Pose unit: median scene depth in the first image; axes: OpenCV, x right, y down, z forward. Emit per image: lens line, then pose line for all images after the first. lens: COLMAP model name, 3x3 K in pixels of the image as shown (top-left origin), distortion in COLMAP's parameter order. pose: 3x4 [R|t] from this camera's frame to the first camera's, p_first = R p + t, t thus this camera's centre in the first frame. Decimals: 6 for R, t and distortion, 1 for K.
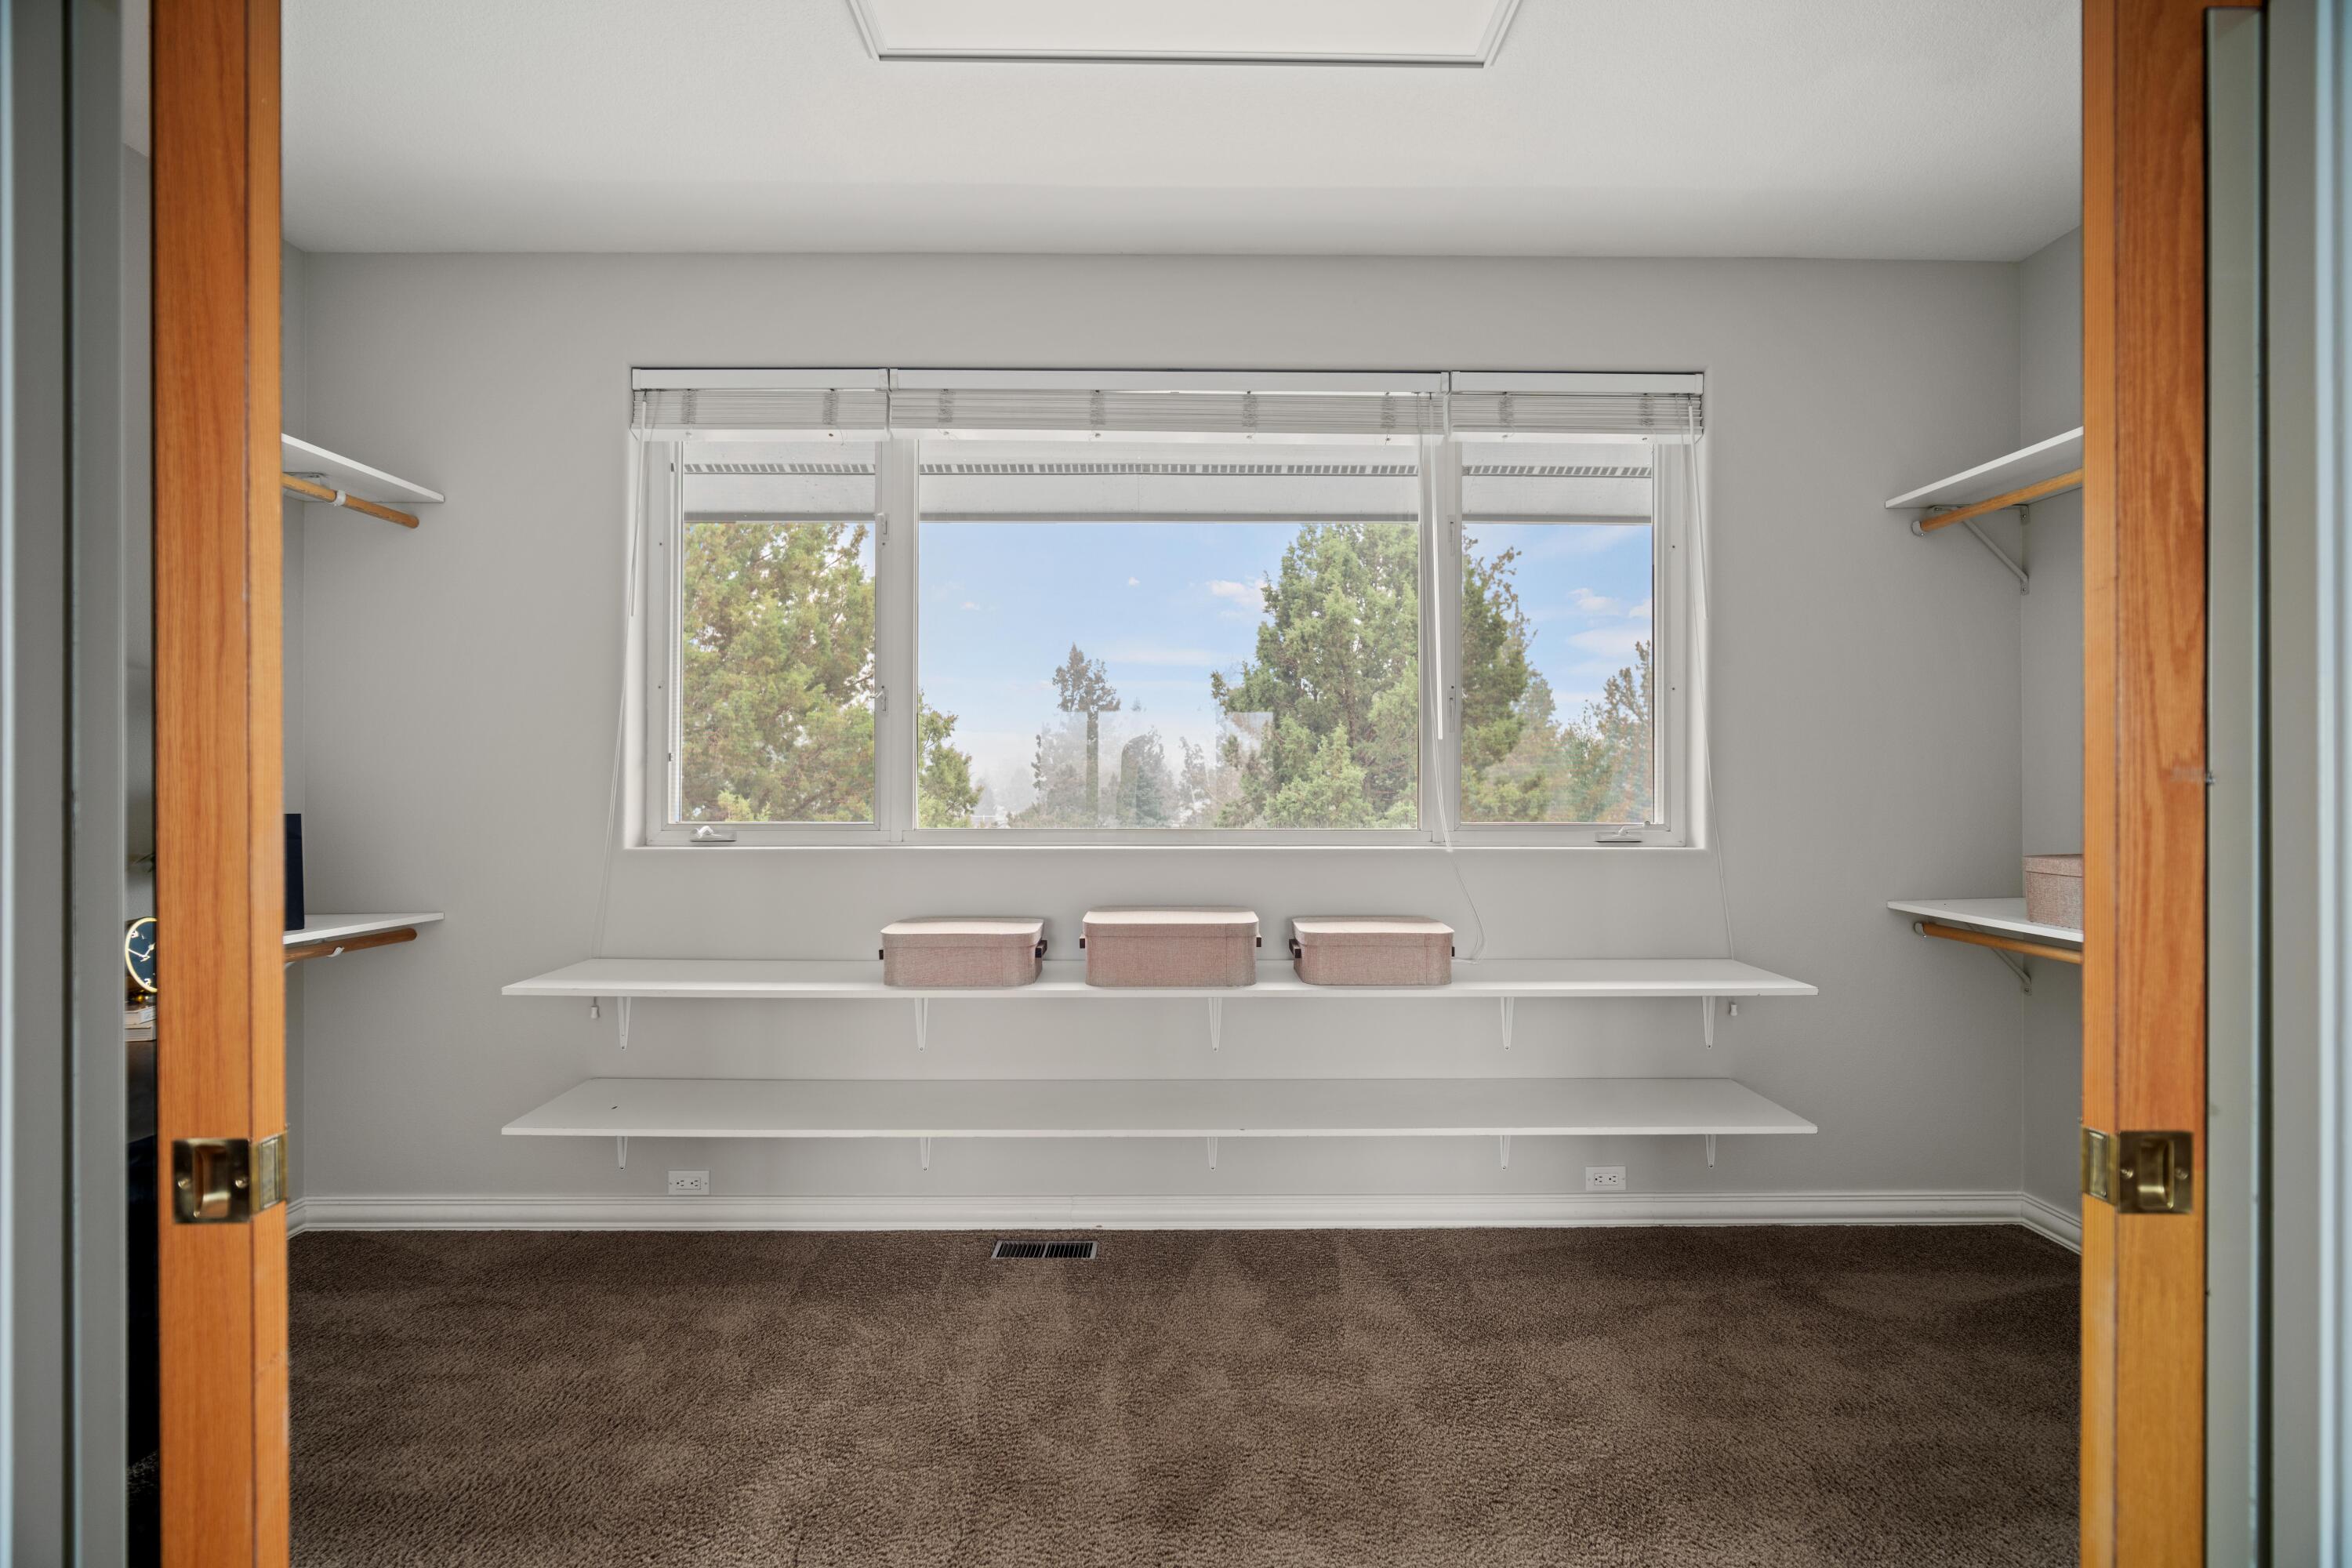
lens RADIAL K [[1028.8, 0, 1169.9], [0, 1028.8, 778.6], [0, 0, 1]] dist [-0.004414, -0.000093]
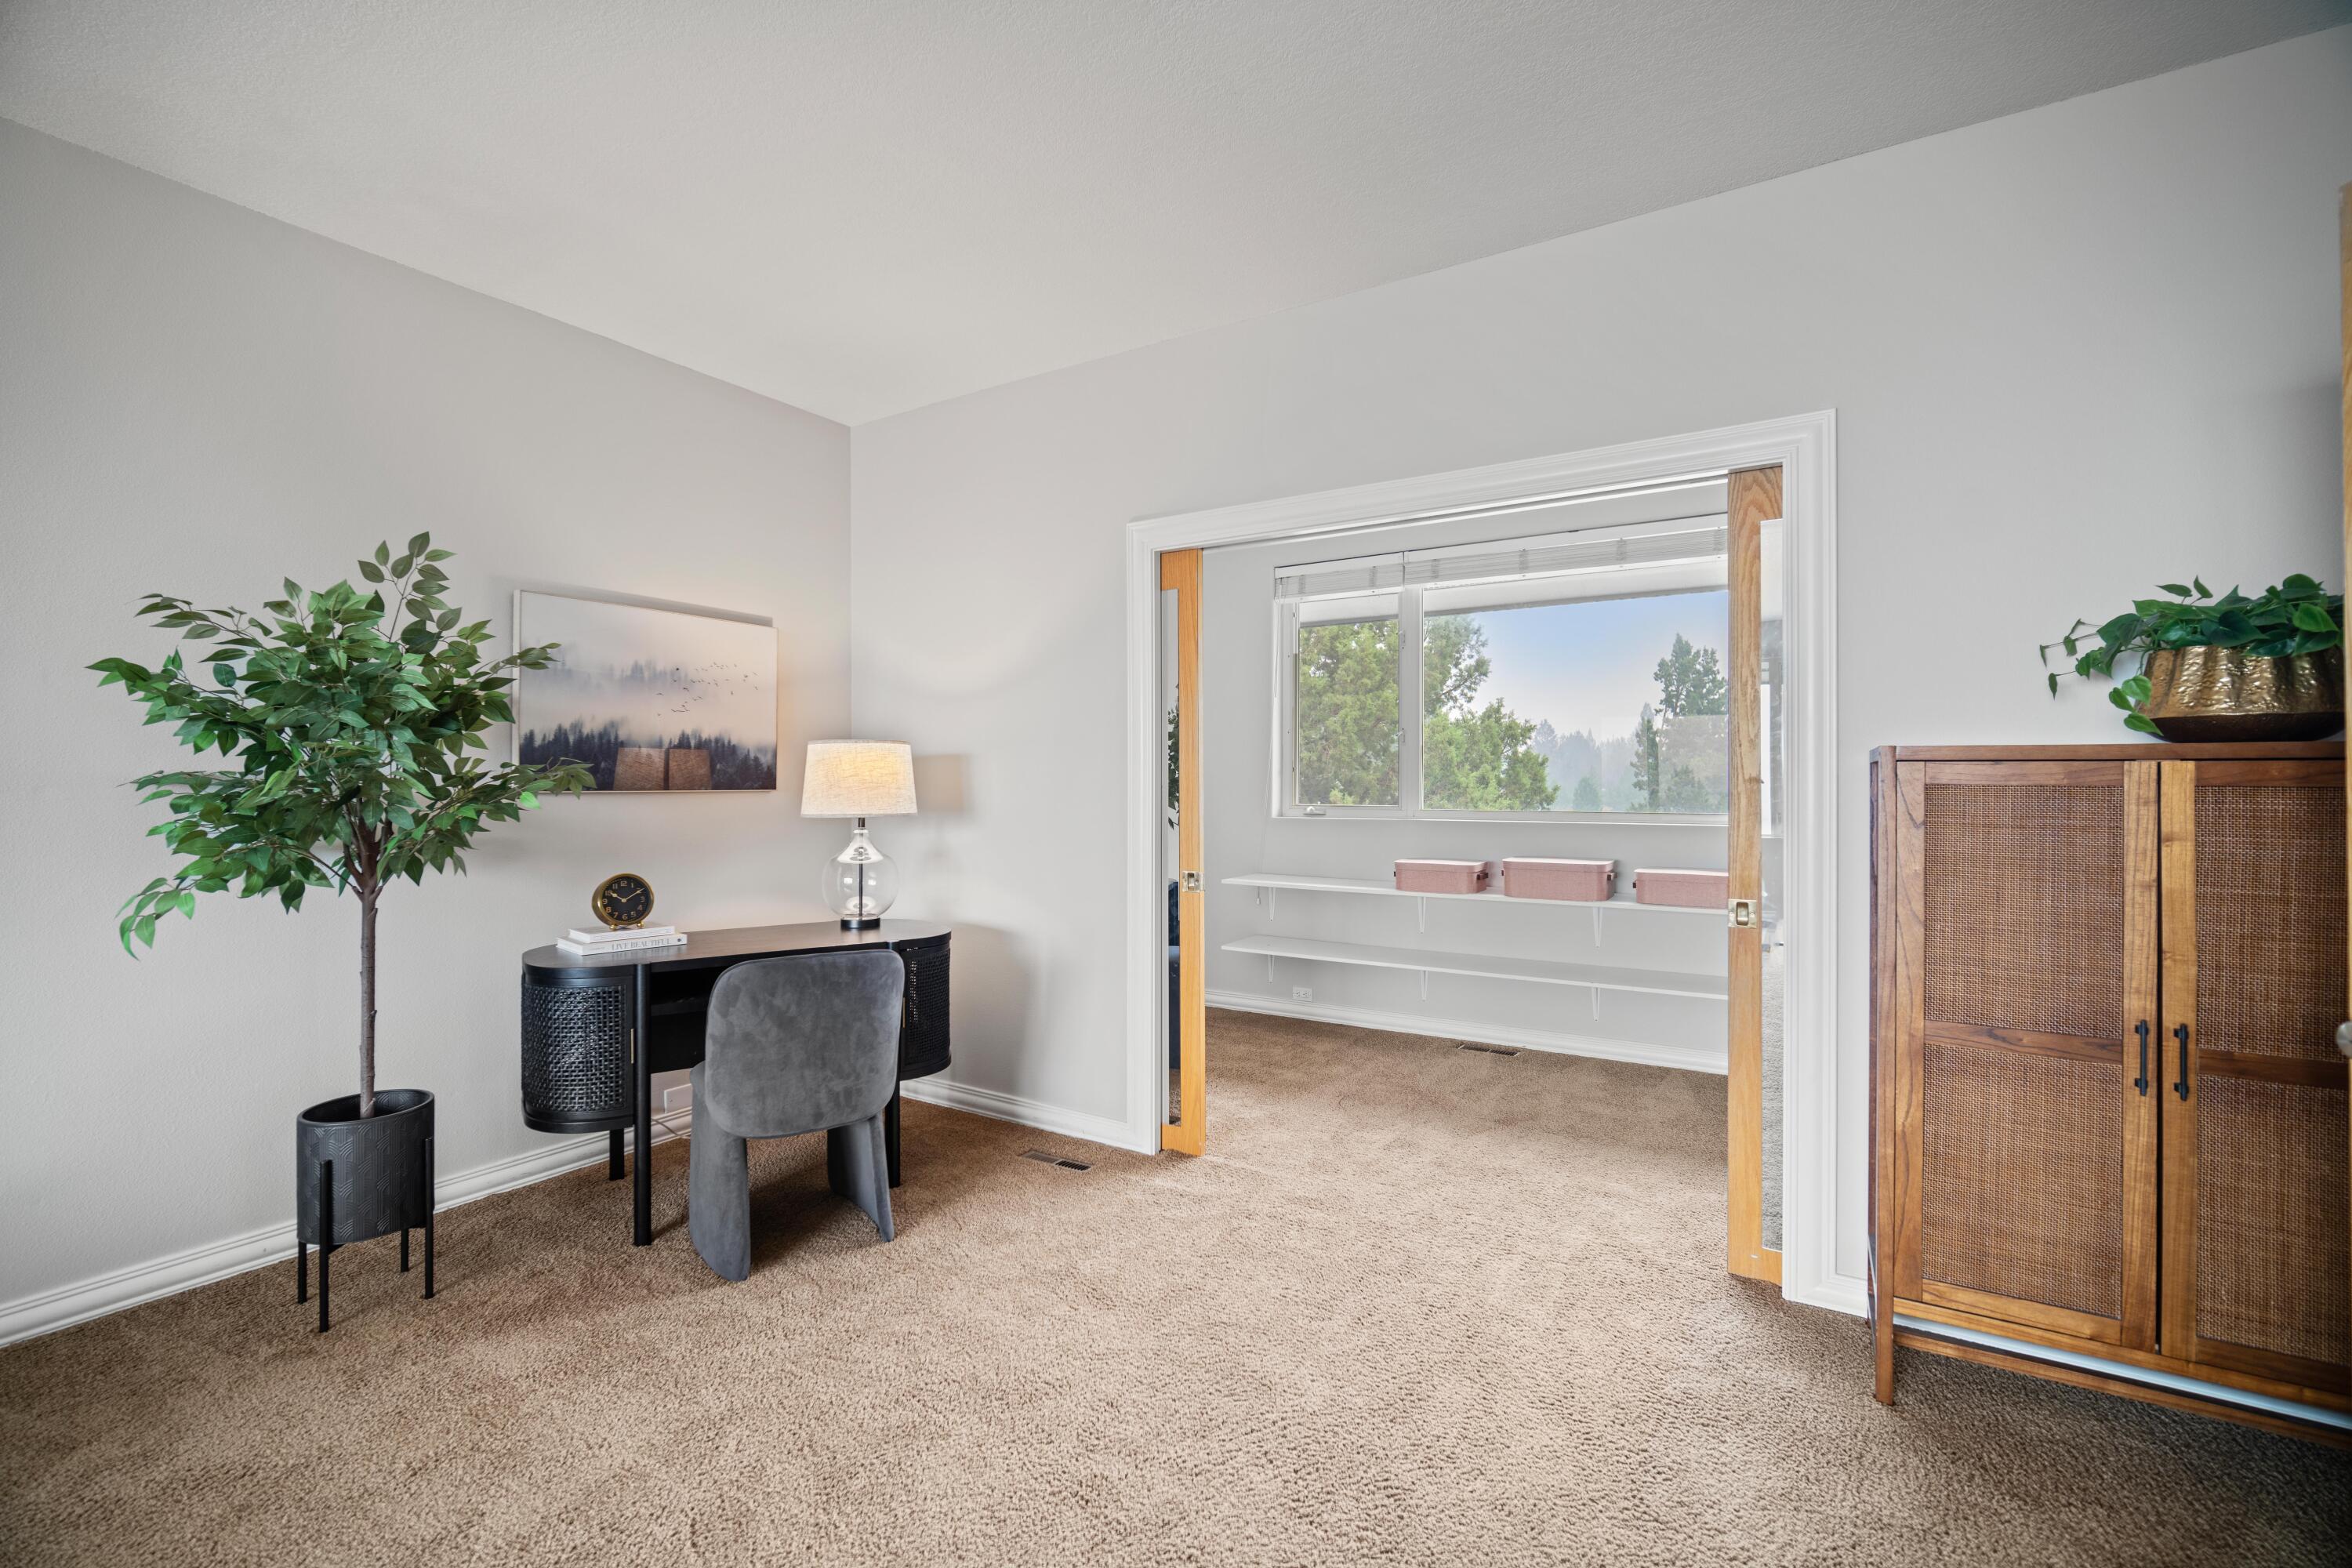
lens RADIAL K [[1028.8, 0, 1169.9], [0, 1028.8, 778.6], [0, 0, 1]] dist [-0.004414, -0.000093]
pose [[0.840470, -0.001786, -0.541855, 0.355416], [0.001866, 0.999998, -0.000403, -0.003727], [0.541855, -0.000673, 0.840472, -0.728806]]
